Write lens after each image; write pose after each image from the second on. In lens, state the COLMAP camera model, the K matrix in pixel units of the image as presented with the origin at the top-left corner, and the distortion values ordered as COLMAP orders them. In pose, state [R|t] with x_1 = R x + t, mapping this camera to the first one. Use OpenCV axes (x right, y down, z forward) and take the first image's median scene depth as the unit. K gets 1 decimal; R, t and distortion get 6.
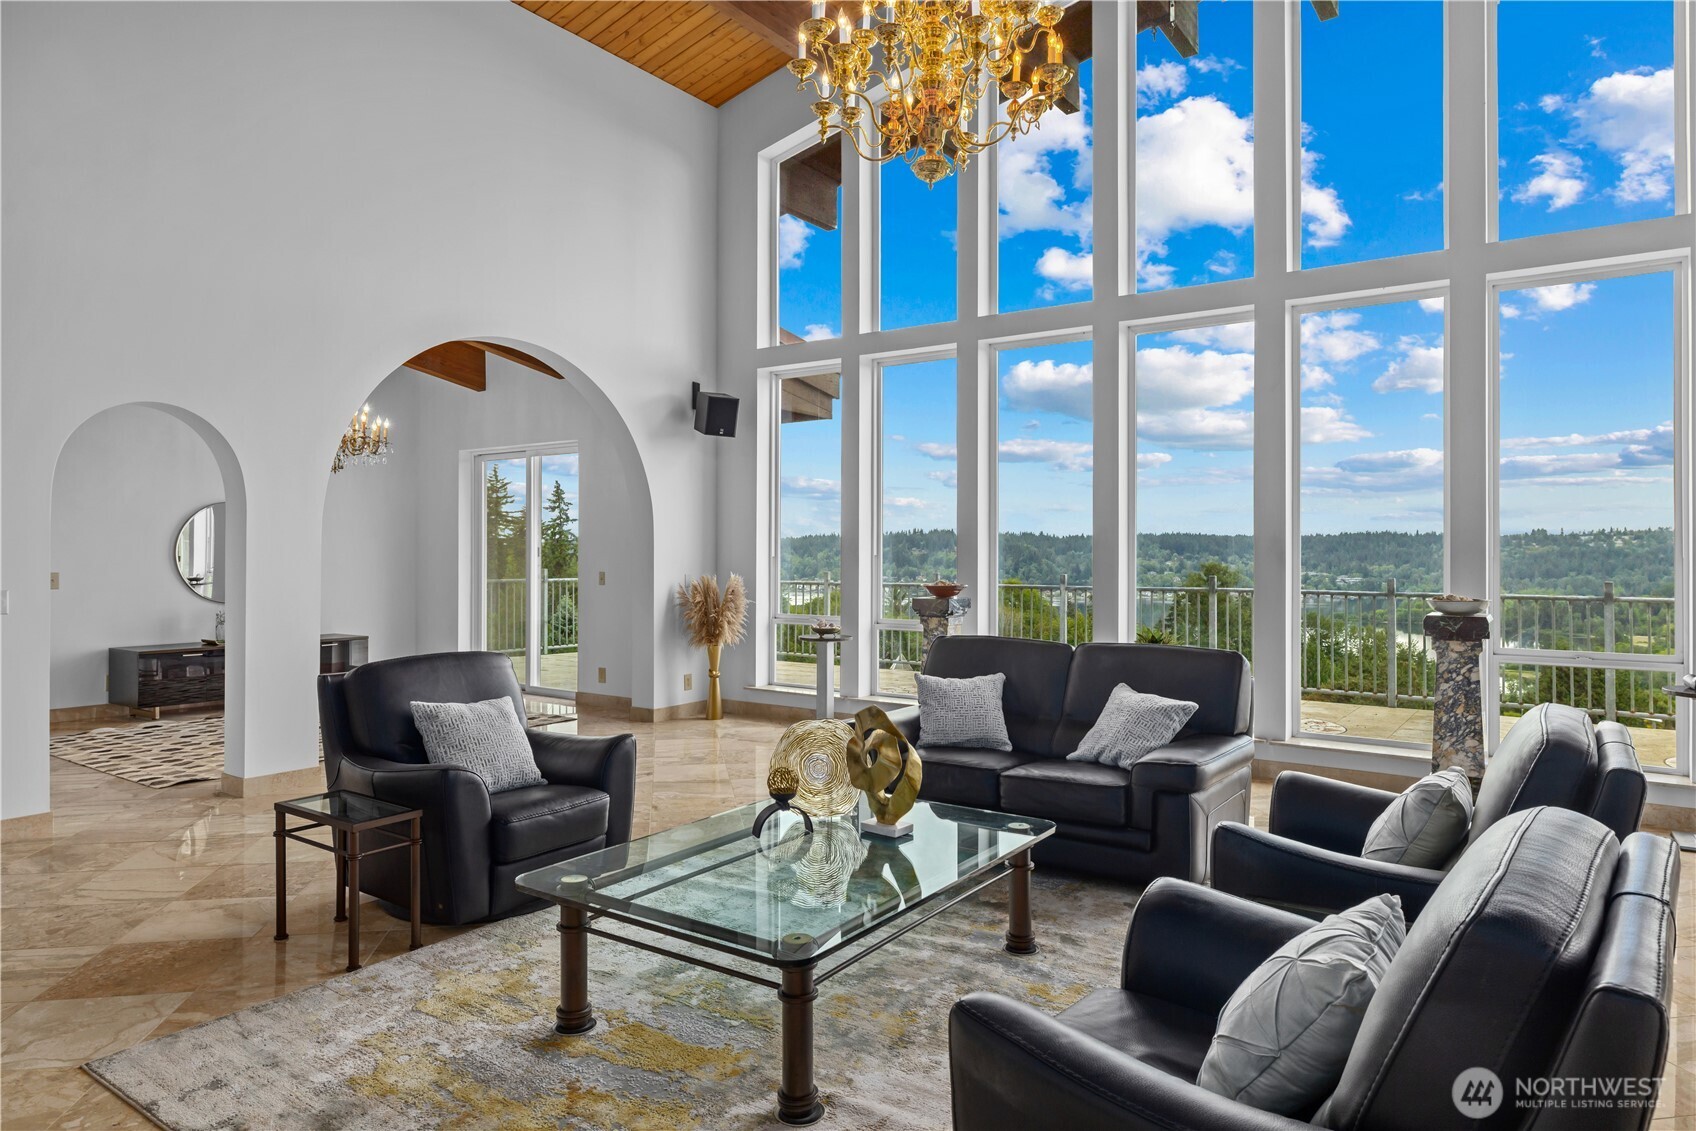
lens RADIAL K [[1032.7, 0, 847.7], [0, 1032.7, 561.7], [0, 0, 1]] dist [0.018266, -0.000172]
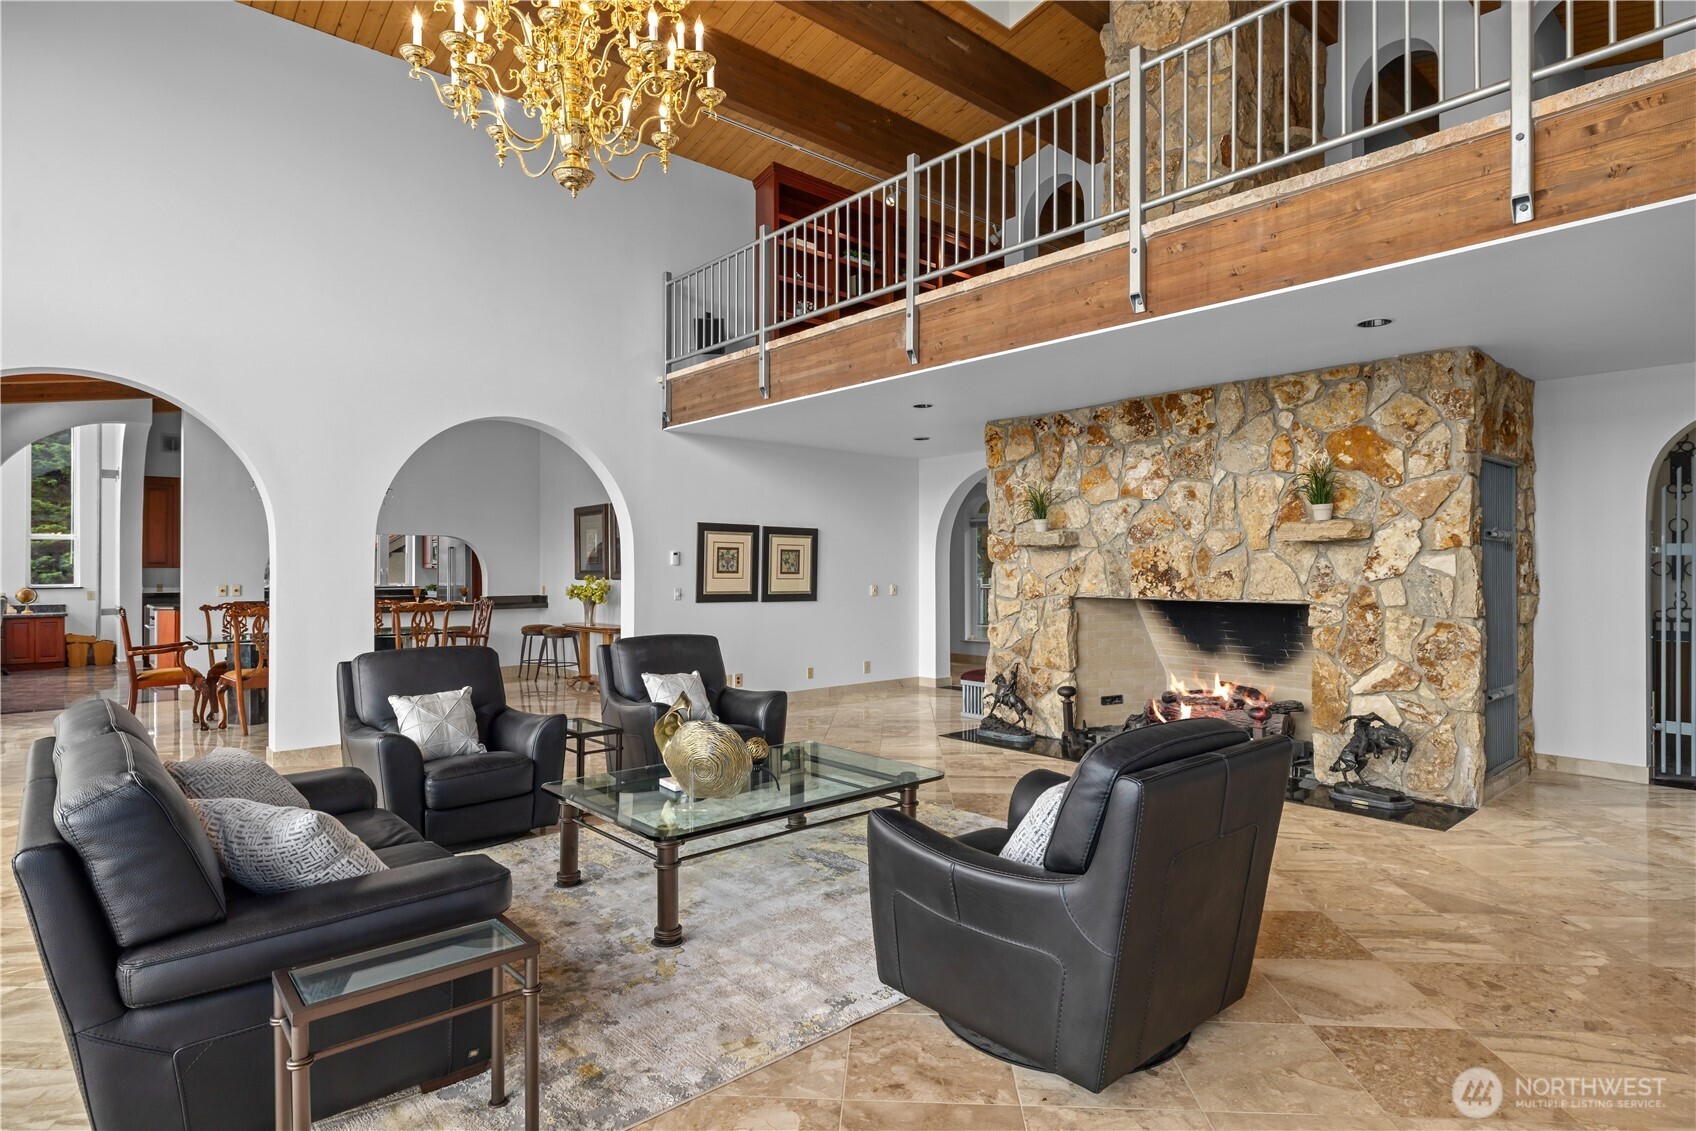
lens RADIAL K [[905.4, 0, 849.3], [0, 905.4, 567.9], [0, 0, 1]] dist [0.001938, 0.000232]
pose [[-0.970717, -0.001260, 0.240221, -0.395006], [-0.001139, 0.999999, 0.000644, -0.010889], [-0.240222, 0.000351, -0.970718, 1.860610]]
